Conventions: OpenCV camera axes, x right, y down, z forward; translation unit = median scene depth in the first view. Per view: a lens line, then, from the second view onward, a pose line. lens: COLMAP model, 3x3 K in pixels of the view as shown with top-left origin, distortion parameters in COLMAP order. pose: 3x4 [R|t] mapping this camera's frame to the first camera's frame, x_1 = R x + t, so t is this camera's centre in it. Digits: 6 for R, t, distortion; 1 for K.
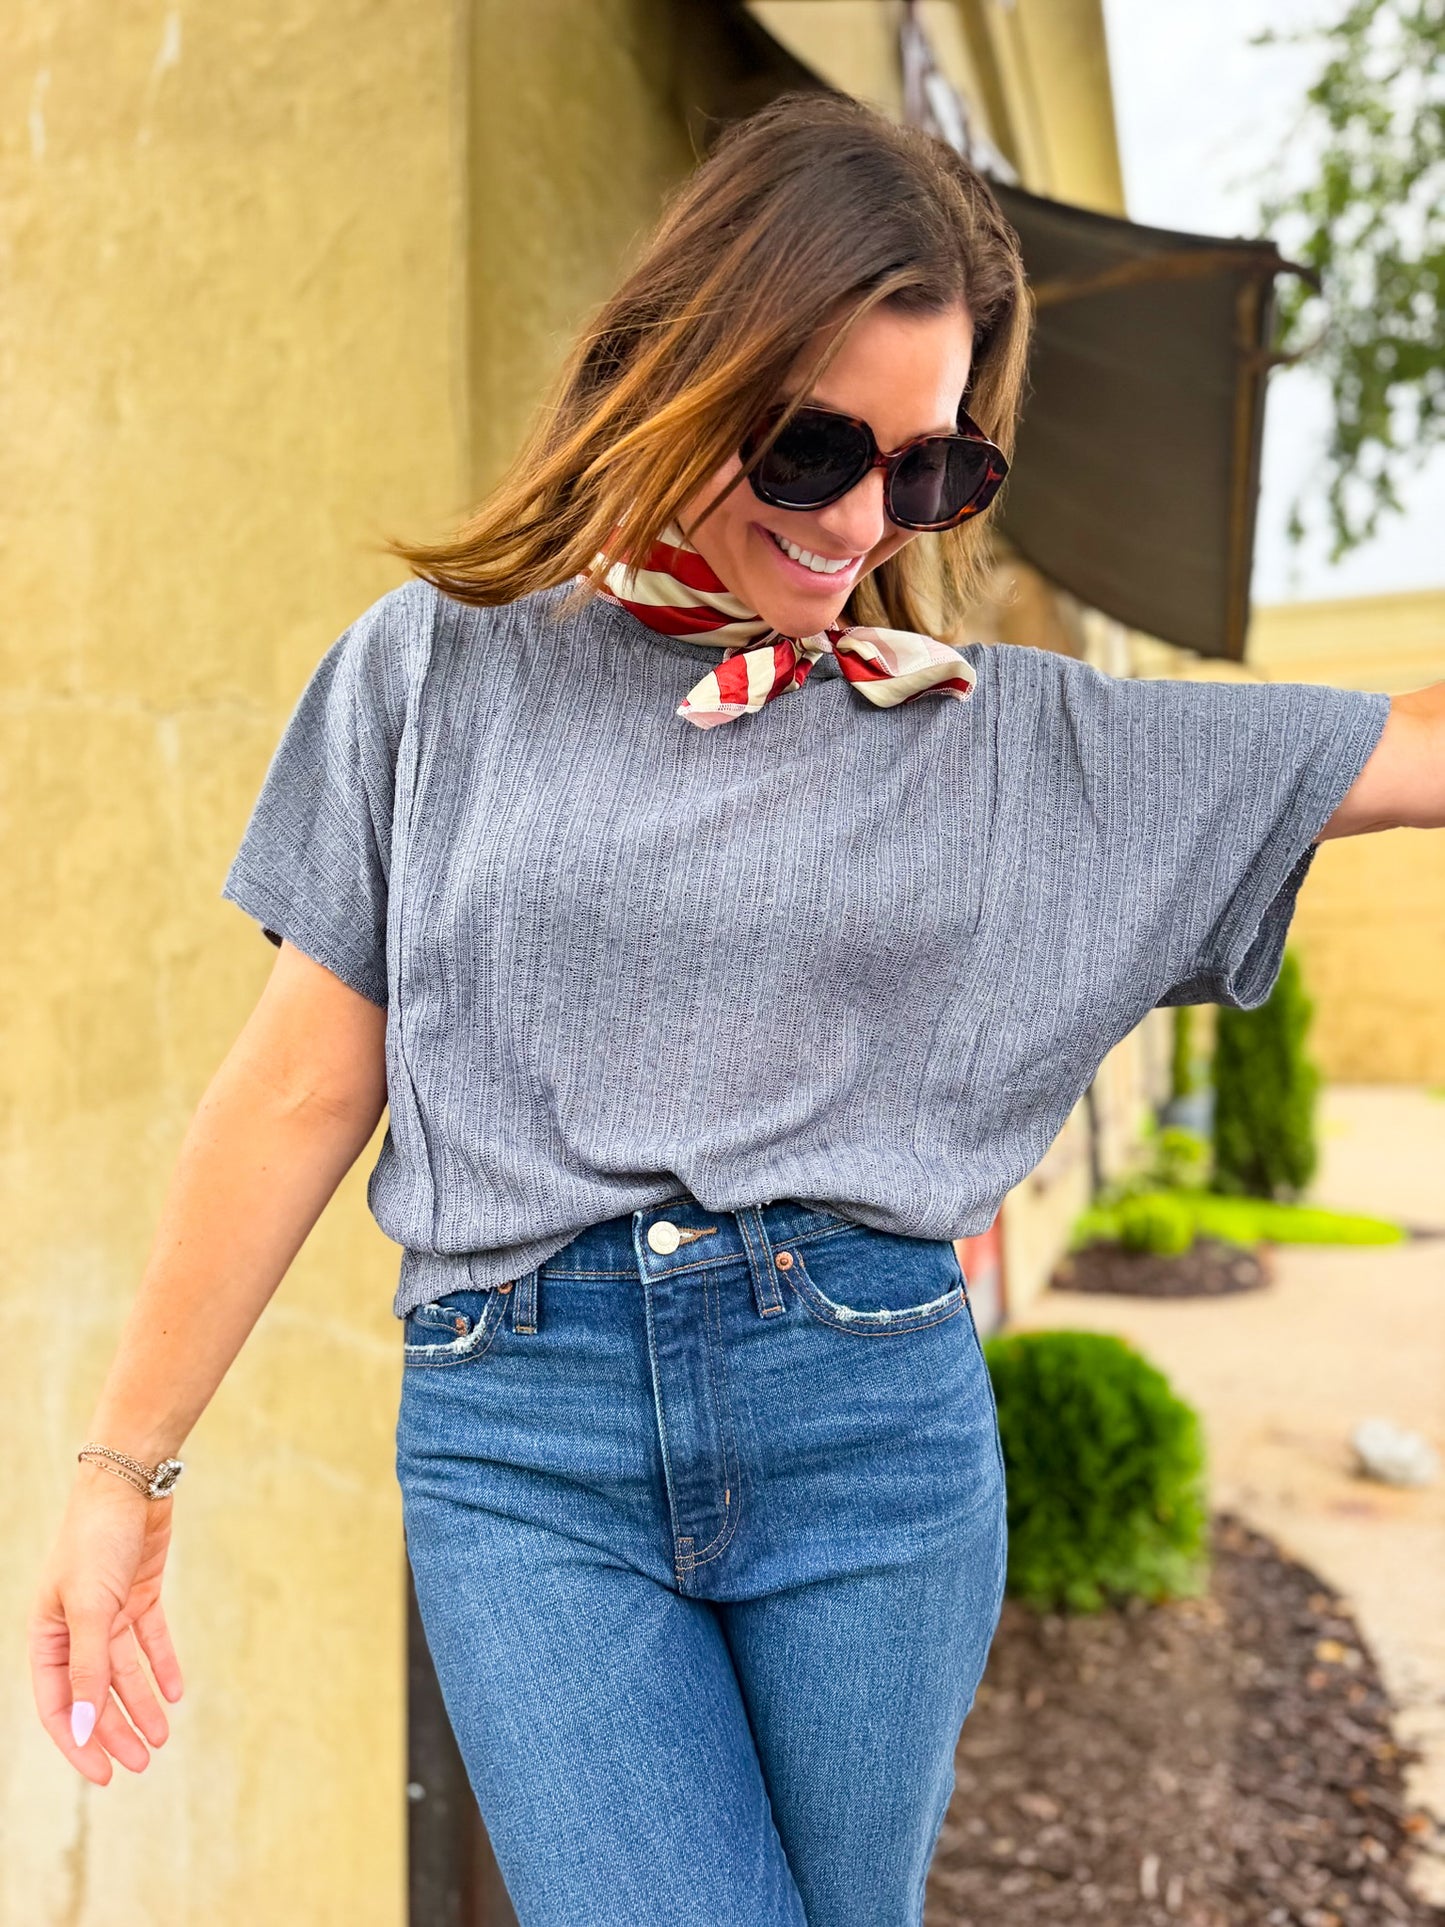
lens RADIAL K [[1347.5, 0, 737.9], [0, 1347.5, 964.3], [0, 0, 1]] dist [-0.005703, -0.002256]
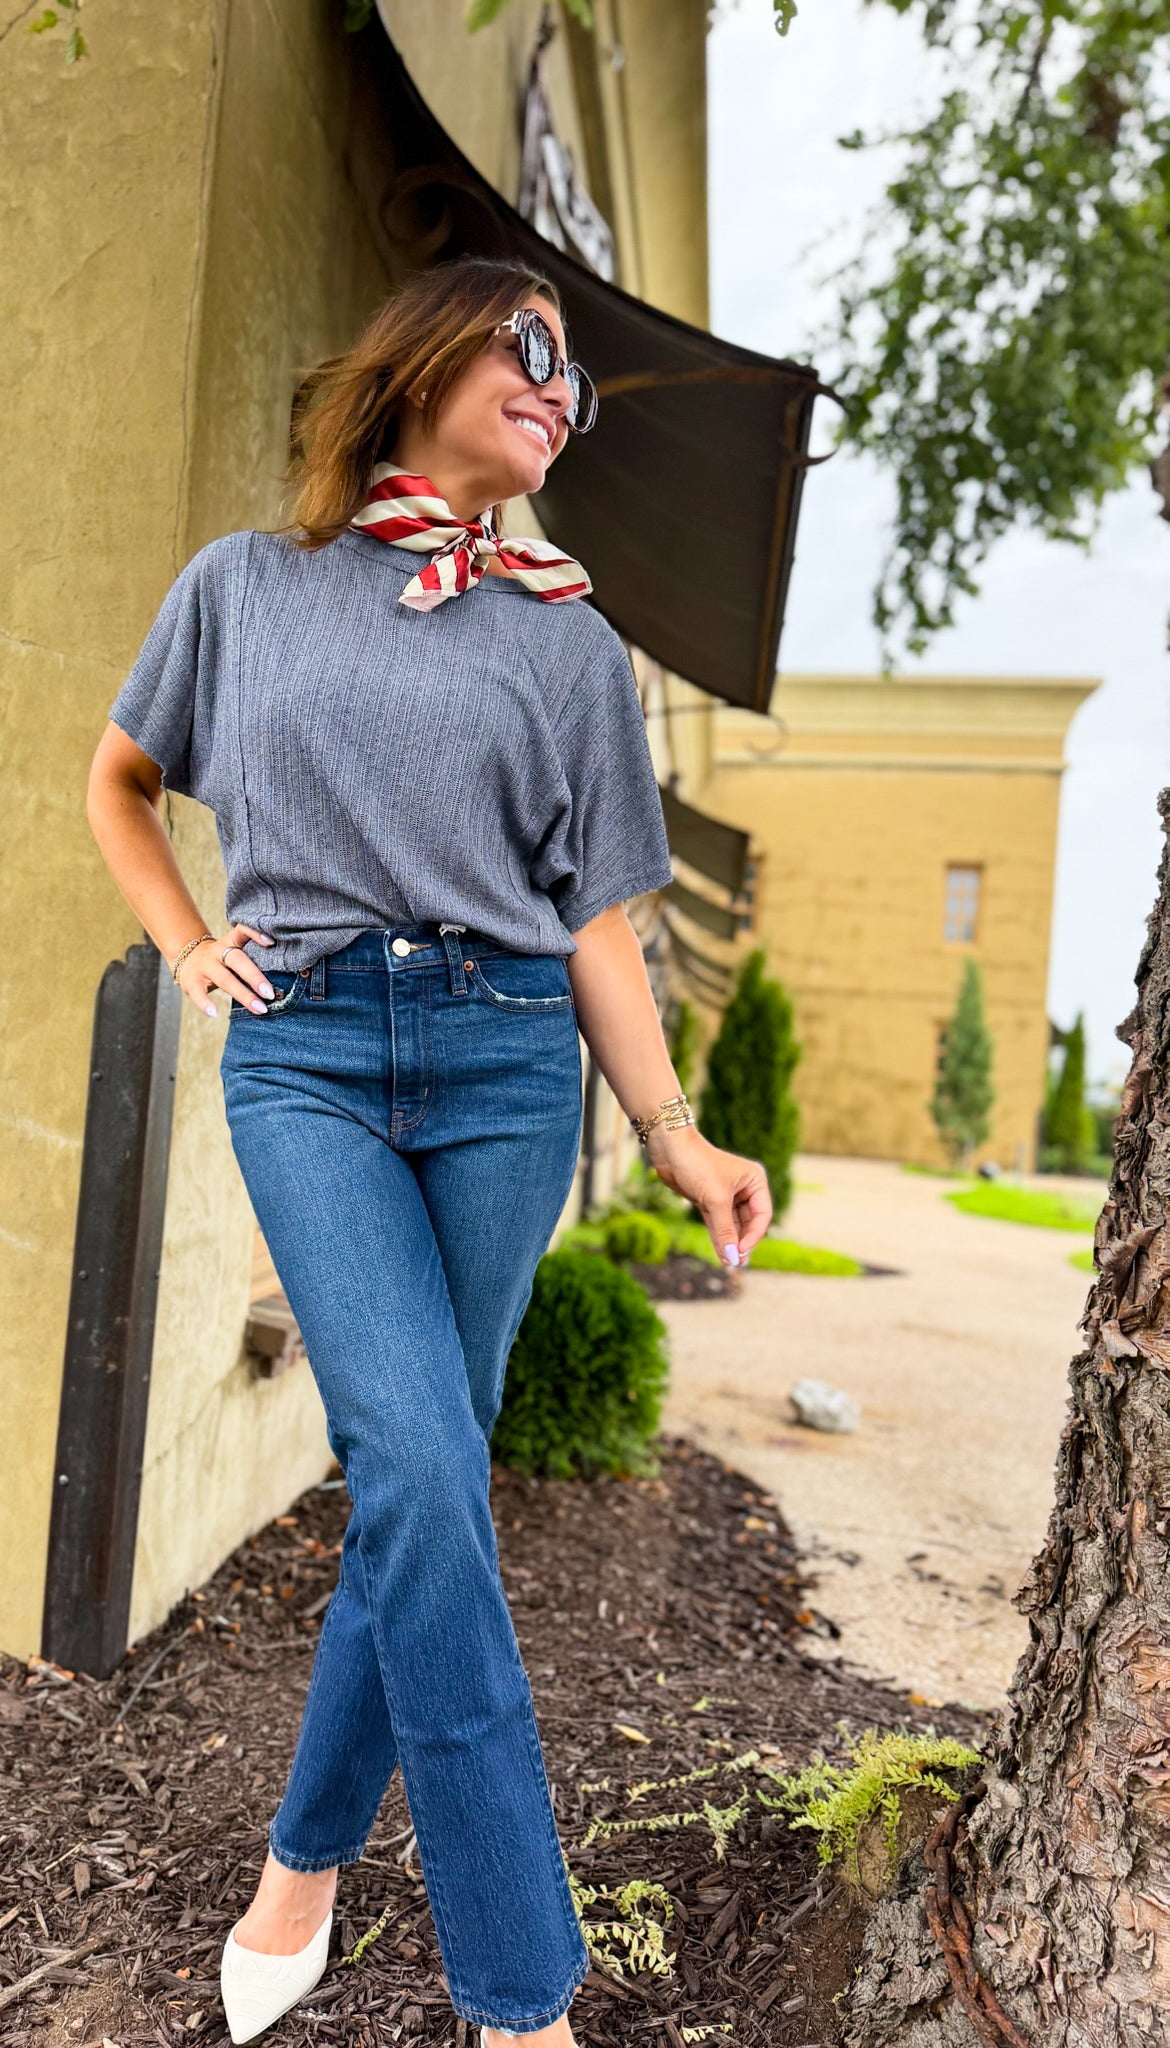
lens RADIAL K [[1416.0, 0, 403.6], [0, 1416.0, 1036.2], [0, 0, 1]] dist [-0.002651, -0.006757]
pose [[0.988194, 0.088397, 0.125138, -0.101740], [-0.092023, 0.995480, 0.023483, 0.103367], [-0.122496, -0.034721, 0.991861, -0.306987]]
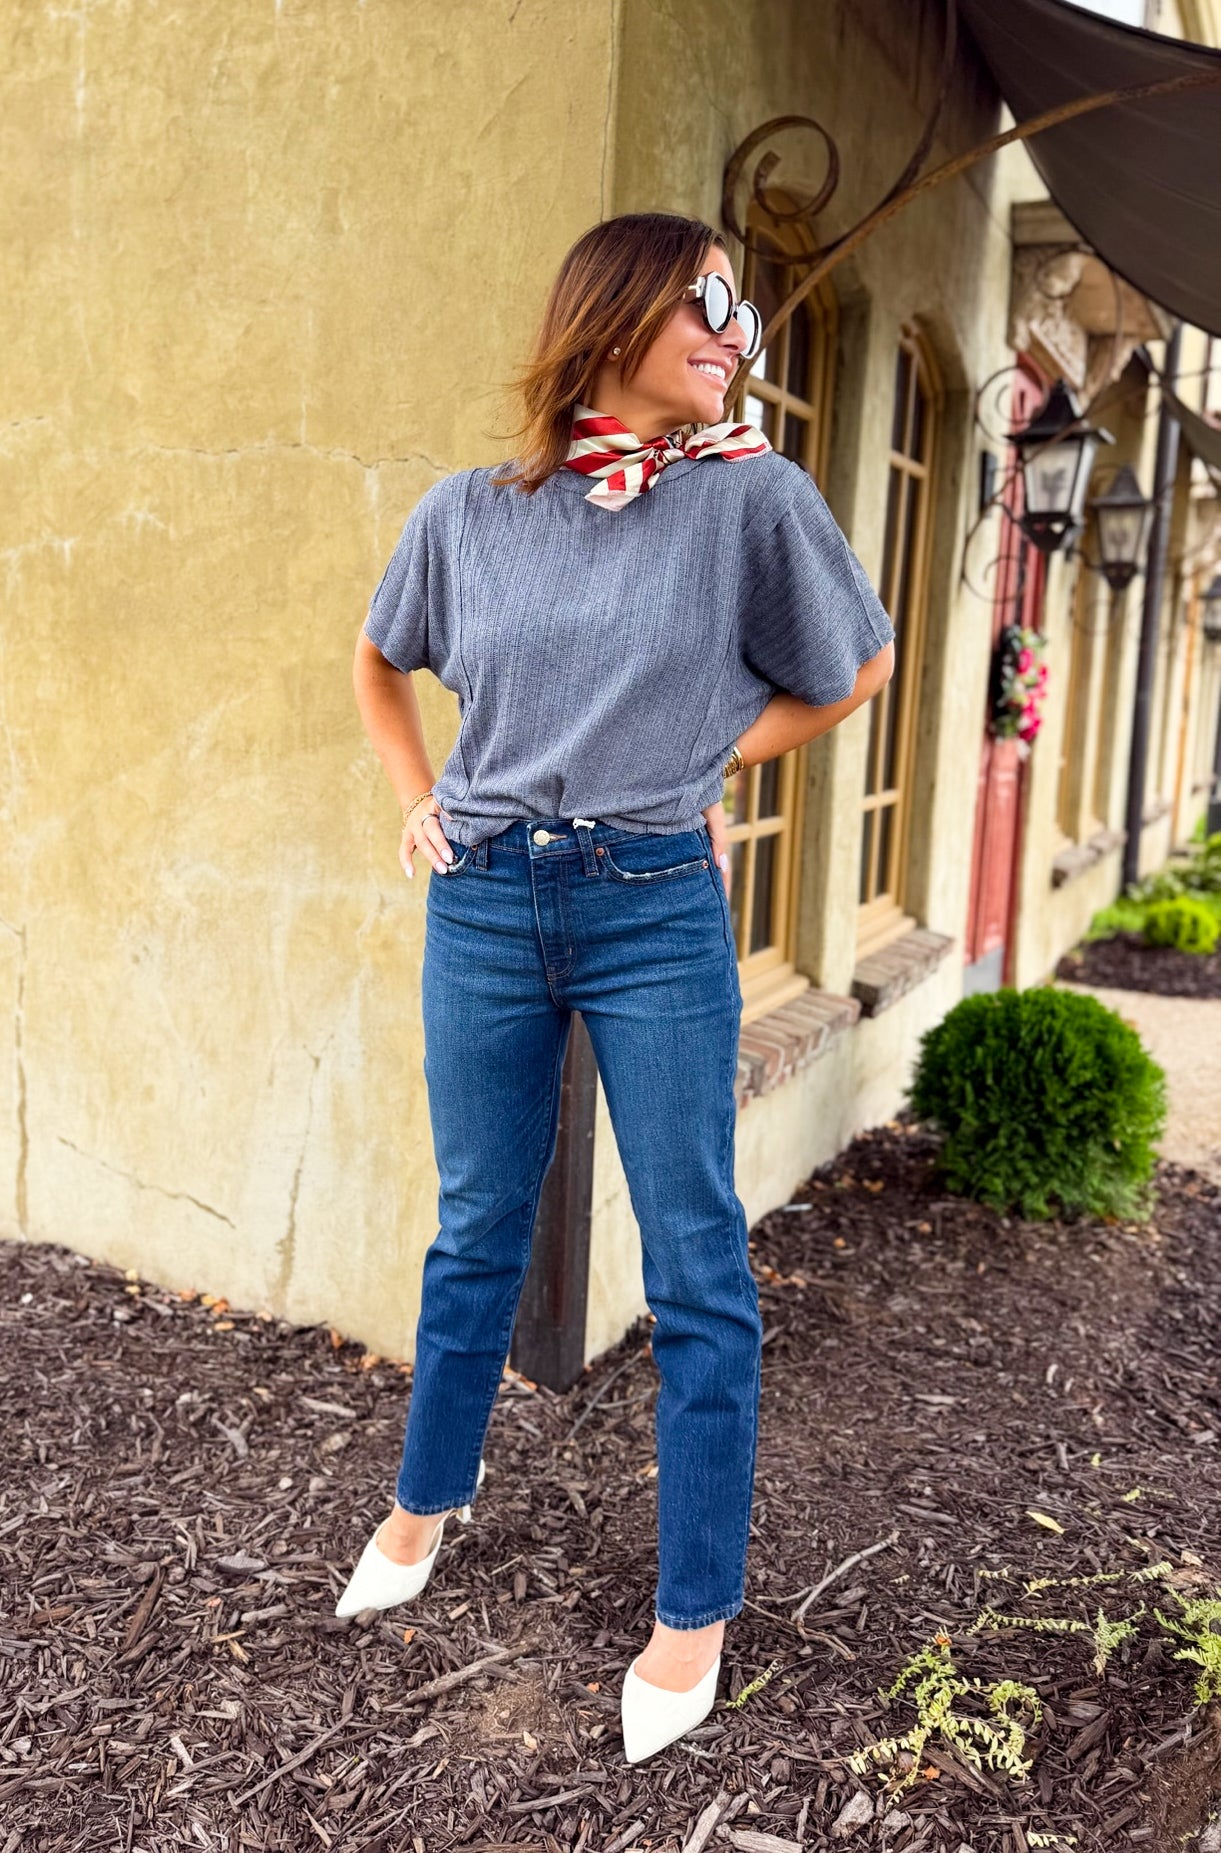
lens RADIAL K [[1410.7, 0, 453.7], [0, 1410.7, 823.0], [0, 0, 1]] dist [0.002829, -0.010858]
pose [[0.977558, 0.071287, -0.198237, -0.031667], [-0.041428, 0.987683, 0.150882, -0.040737], [0.206552, -0.139283, 0.968471, -0.374153]]
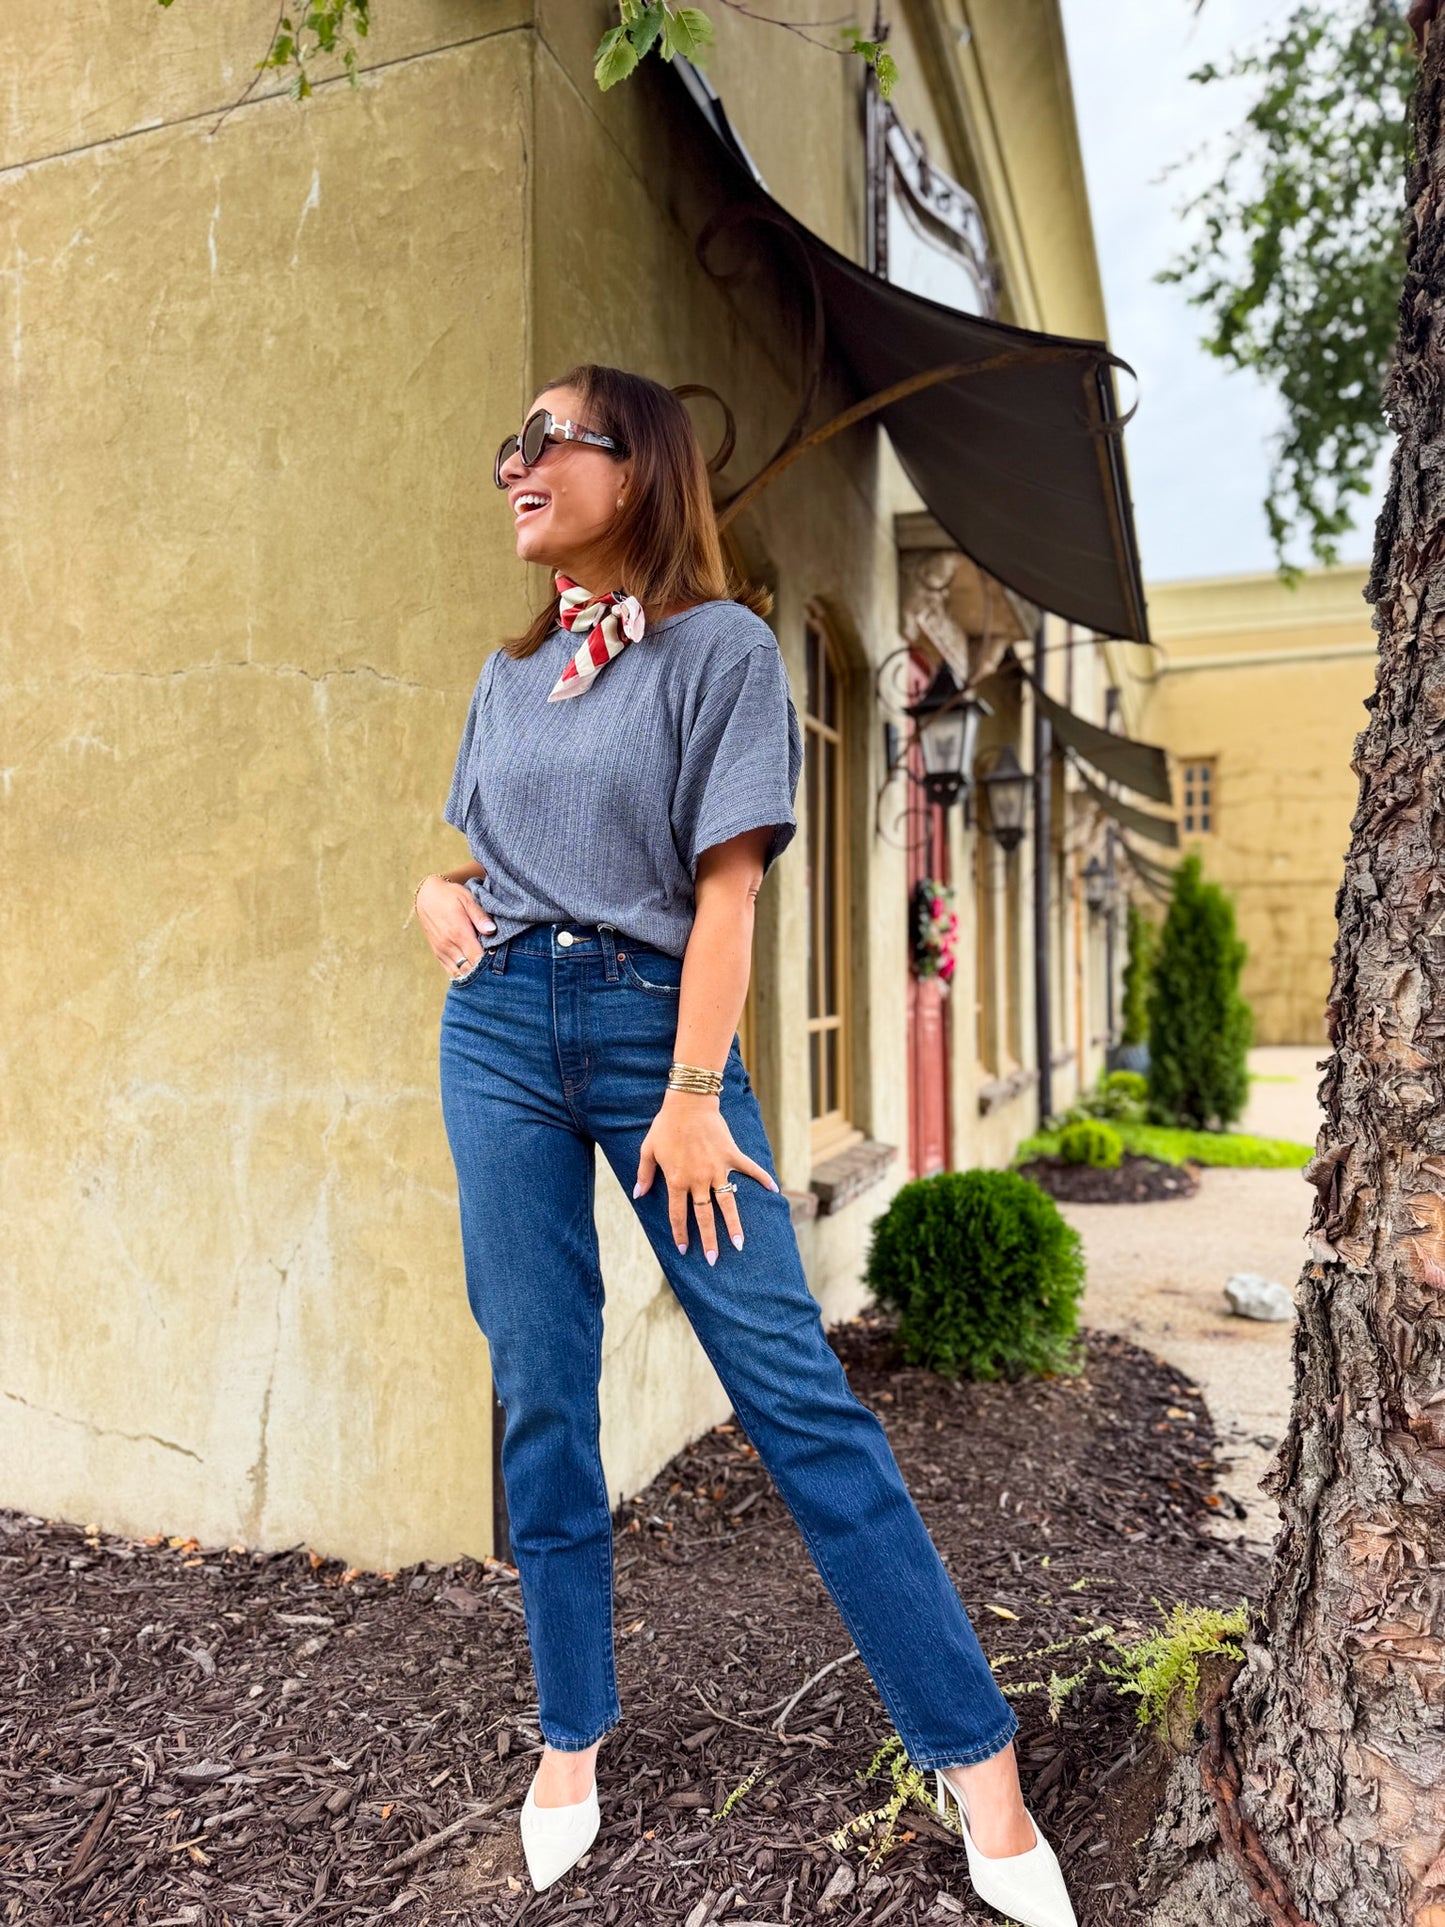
lens RADIAL K [[1327.3, 0, 714.7], [0, 1327.3, 975.5], [0, 0, 1]] dist [0.002470, -0.010044]
pose [[0.999987, 0.004439, -0.002399, -0.000745], [-0.004352, 0.999366, 0.035323, 0.069244], [0.002554, -0.035312, 0.999373, -0.373142]]
